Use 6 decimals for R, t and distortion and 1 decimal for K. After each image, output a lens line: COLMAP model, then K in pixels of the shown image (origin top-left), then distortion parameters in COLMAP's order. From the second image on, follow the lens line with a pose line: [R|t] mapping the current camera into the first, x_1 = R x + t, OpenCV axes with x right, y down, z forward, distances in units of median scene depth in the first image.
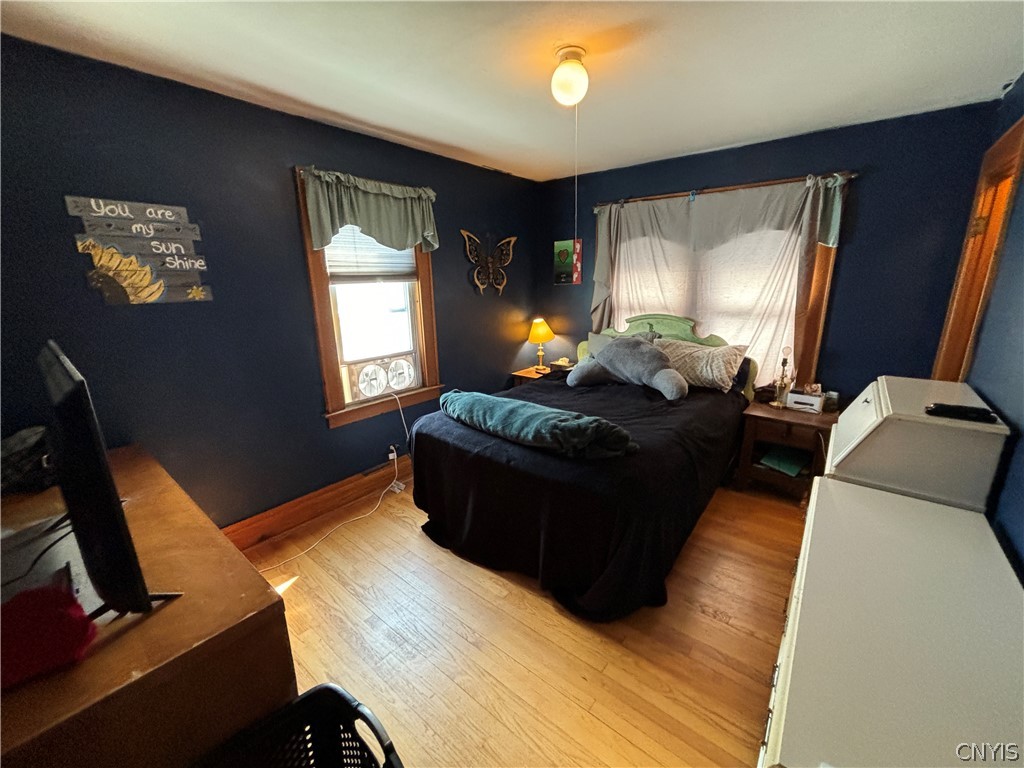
lens RADIAL K [[416.0, 0, 512.2], [0, 416.0, 383.8], [0, 0, 1]] dist [-0.002315, 0.001344]
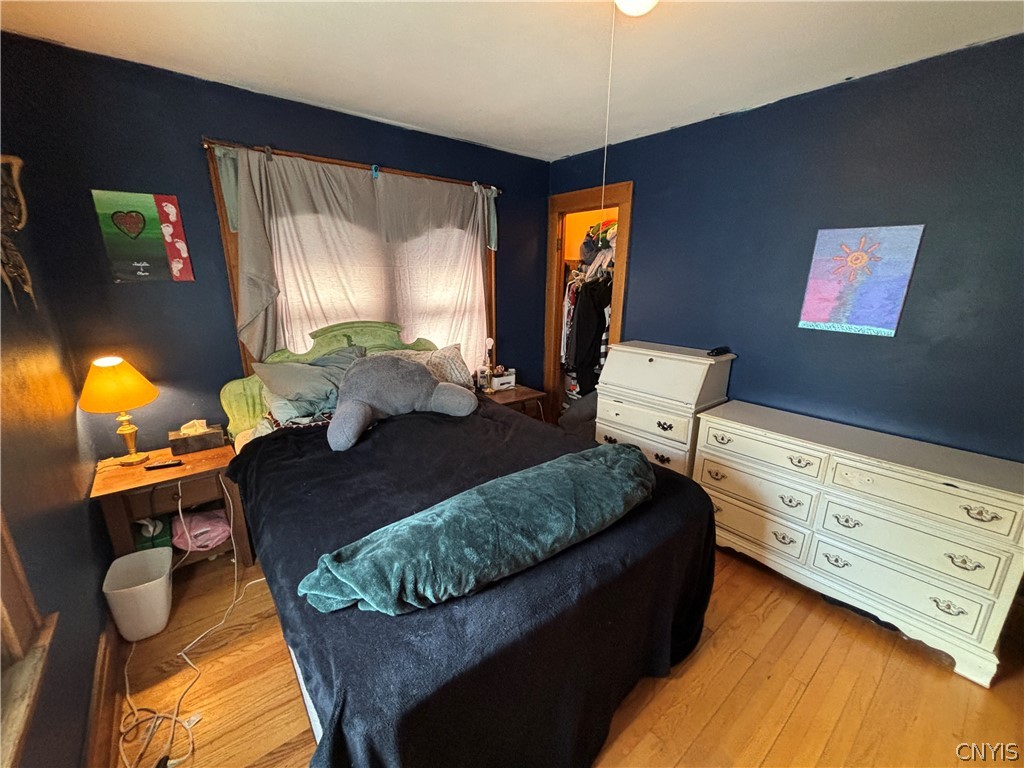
lens RADIAL K [[416.0, 0, 511.6], [0, 416.0, 389.0], [0, 0, 1]] dist [-0.002315, 0.001344]
pose [[0.207590, -0.244733, 0.947107, -0.336458], [0.227733, 0.953687, 0.196518, -0.133896], [-0.951338, 0.174892, 0.253710, 0.555517]]
